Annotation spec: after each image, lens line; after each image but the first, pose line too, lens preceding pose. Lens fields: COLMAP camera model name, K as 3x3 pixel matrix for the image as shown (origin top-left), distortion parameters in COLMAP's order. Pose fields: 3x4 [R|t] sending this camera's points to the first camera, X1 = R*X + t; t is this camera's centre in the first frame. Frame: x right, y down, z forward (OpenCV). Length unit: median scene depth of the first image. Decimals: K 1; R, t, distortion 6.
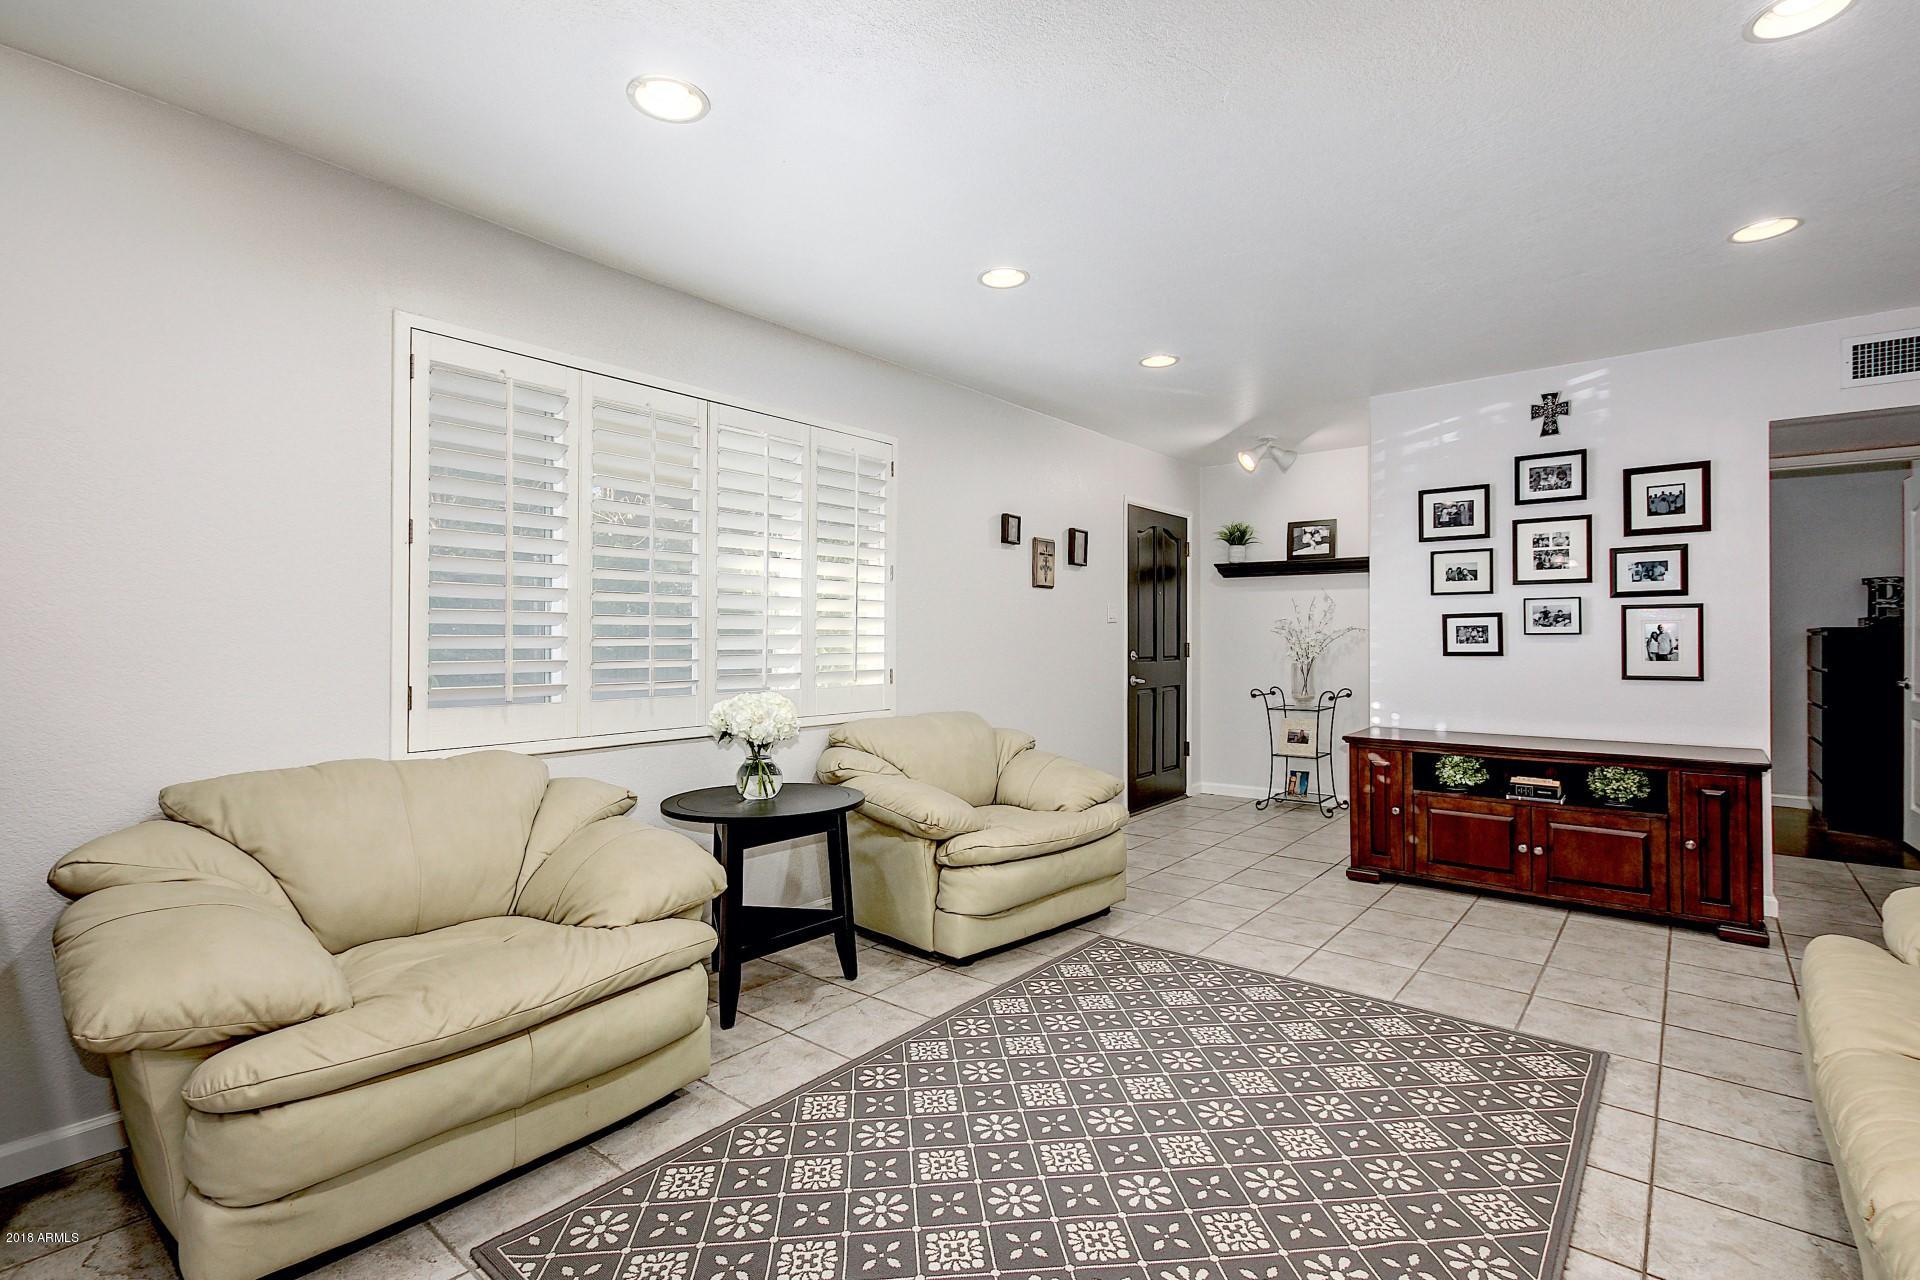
lens RADIAL K [[890.4, 0, 974.1], [0, 890.4, 645.0], [0, 0, 1]] dist [0.004001, 0.000605]
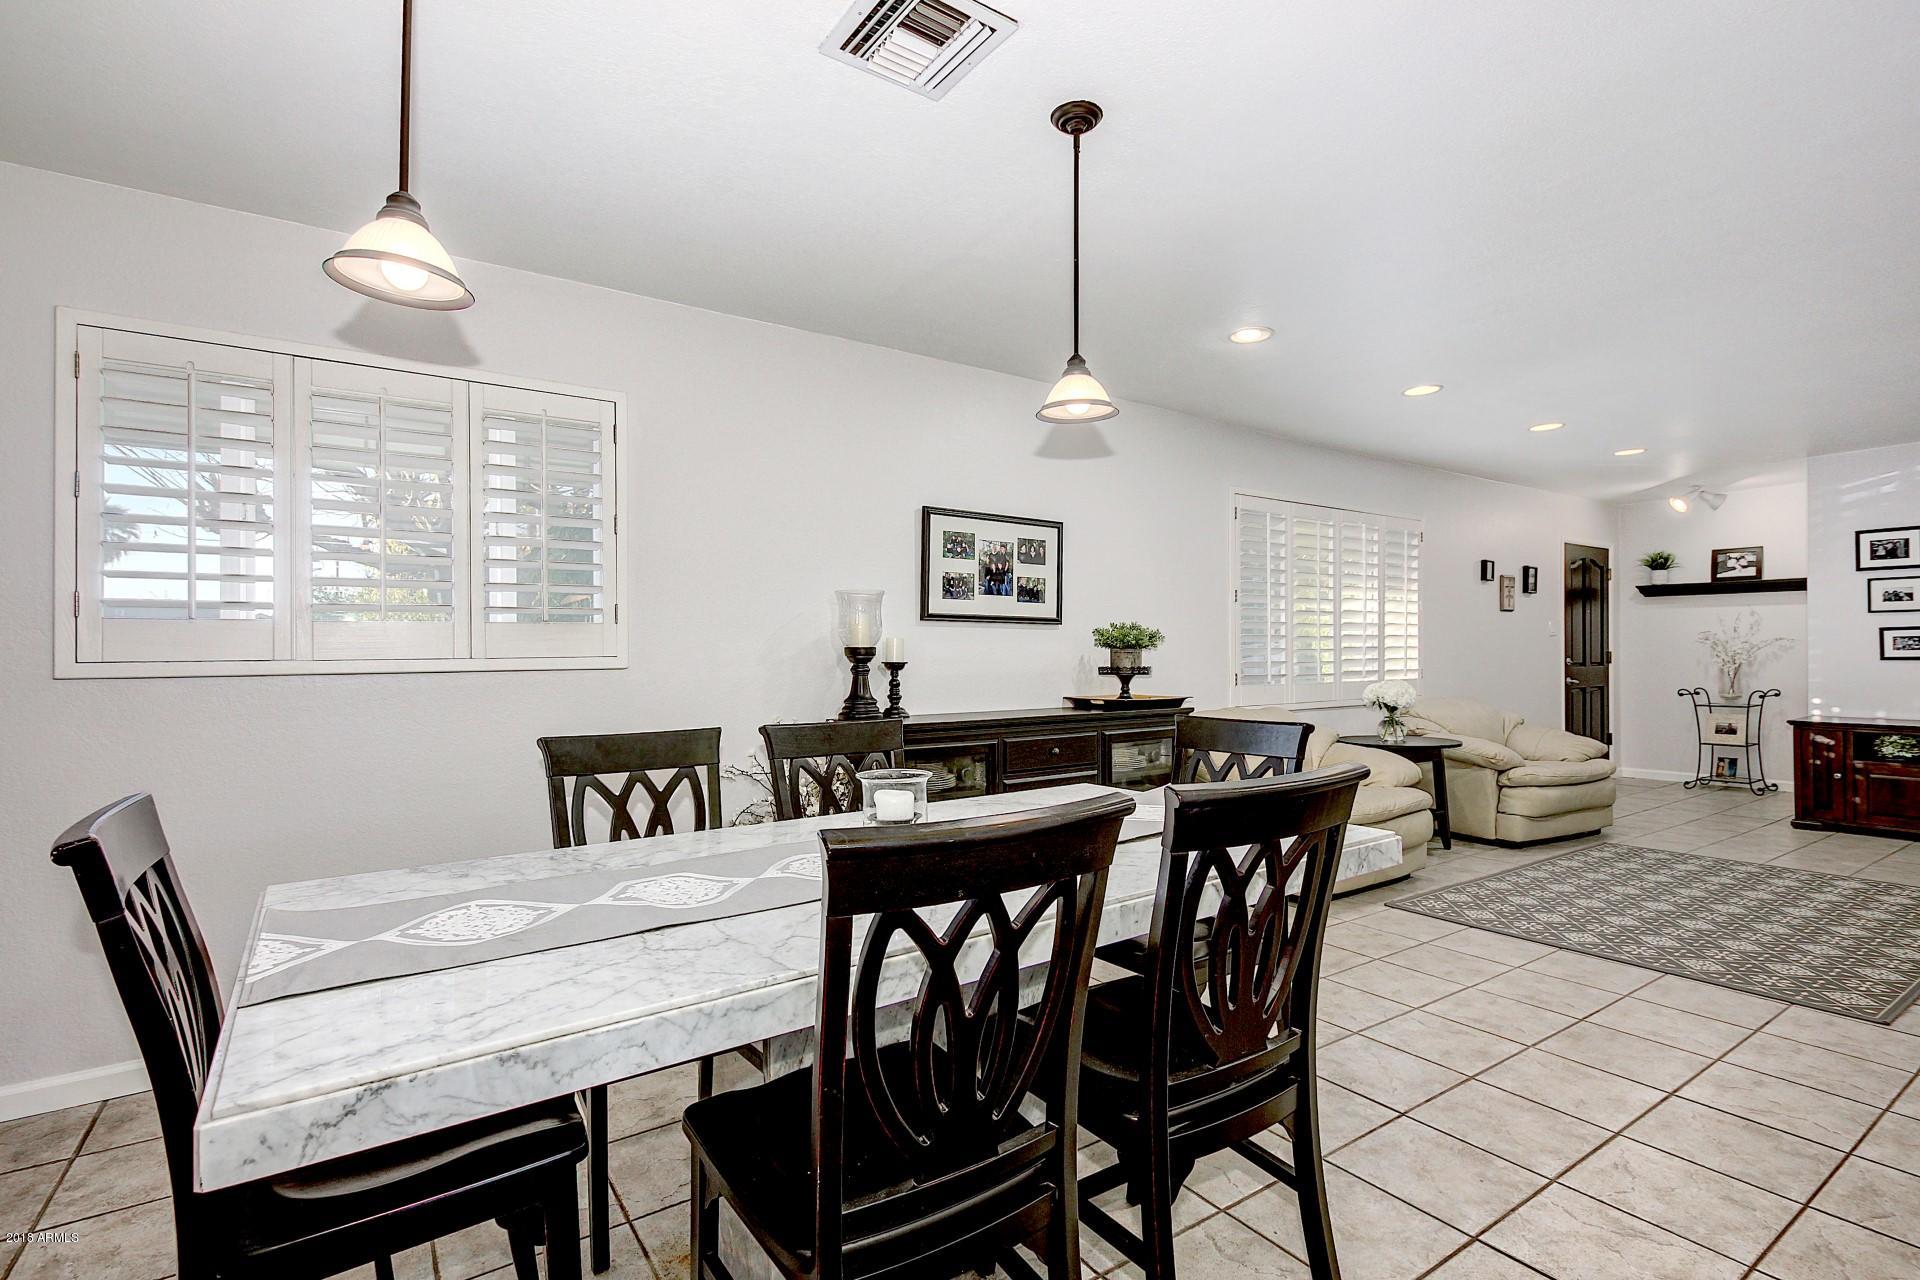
lens RADIAL K [[898.2, 0, 957.2], [0, 898.2, 653.6], [0, 0, 1]] dist [0.002944, -0.001061]
pose [[0.953877, -0.004550, -0.300162, -0.347112], [0.003313, 0.999984, -0.004629, 0.004478], [0.300178, 0.003421, 0.953877, -0.624670]]
